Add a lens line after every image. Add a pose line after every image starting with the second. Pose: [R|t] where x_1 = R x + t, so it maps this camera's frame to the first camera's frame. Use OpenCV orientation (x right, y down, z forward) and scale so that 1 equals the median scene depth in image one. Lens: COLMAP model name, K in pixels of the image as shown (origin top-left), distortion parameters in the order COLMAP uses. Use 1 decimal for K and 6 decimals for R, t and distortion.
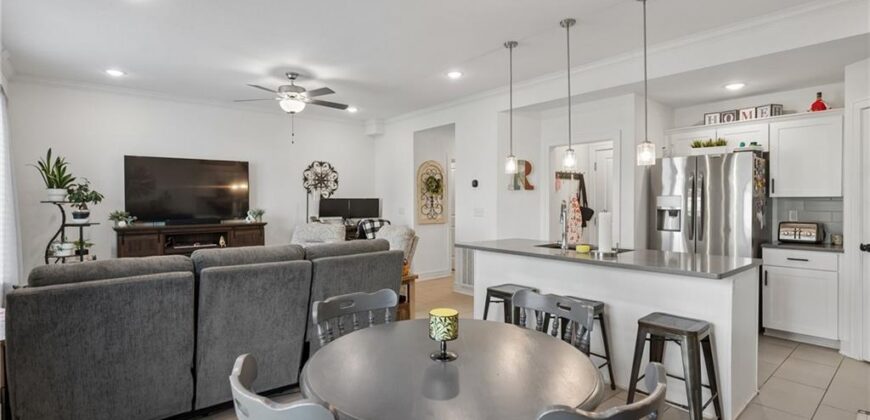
lens RADIAL K [[415.6, 0, 435.0], [0, 415.6, 210.0], [0, 0, 1]] dist [0.000233, 0.000013]
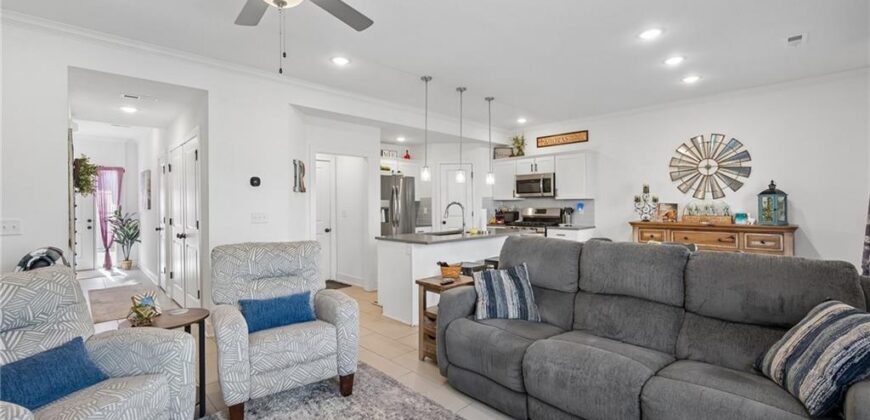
lens RADIAL K [[373.5, 0, 435.0], [0, 373.5, 210.0], [0, 0, 1]] dist [0.000307, 0.000042]
pose [[-0.060423, -0.012510, 0.998094, -0.895496], [0.028163, 0.999502, 0.014233, -0.013732], [-0.997775, 0.028969, -0.060041, 0.992206]]
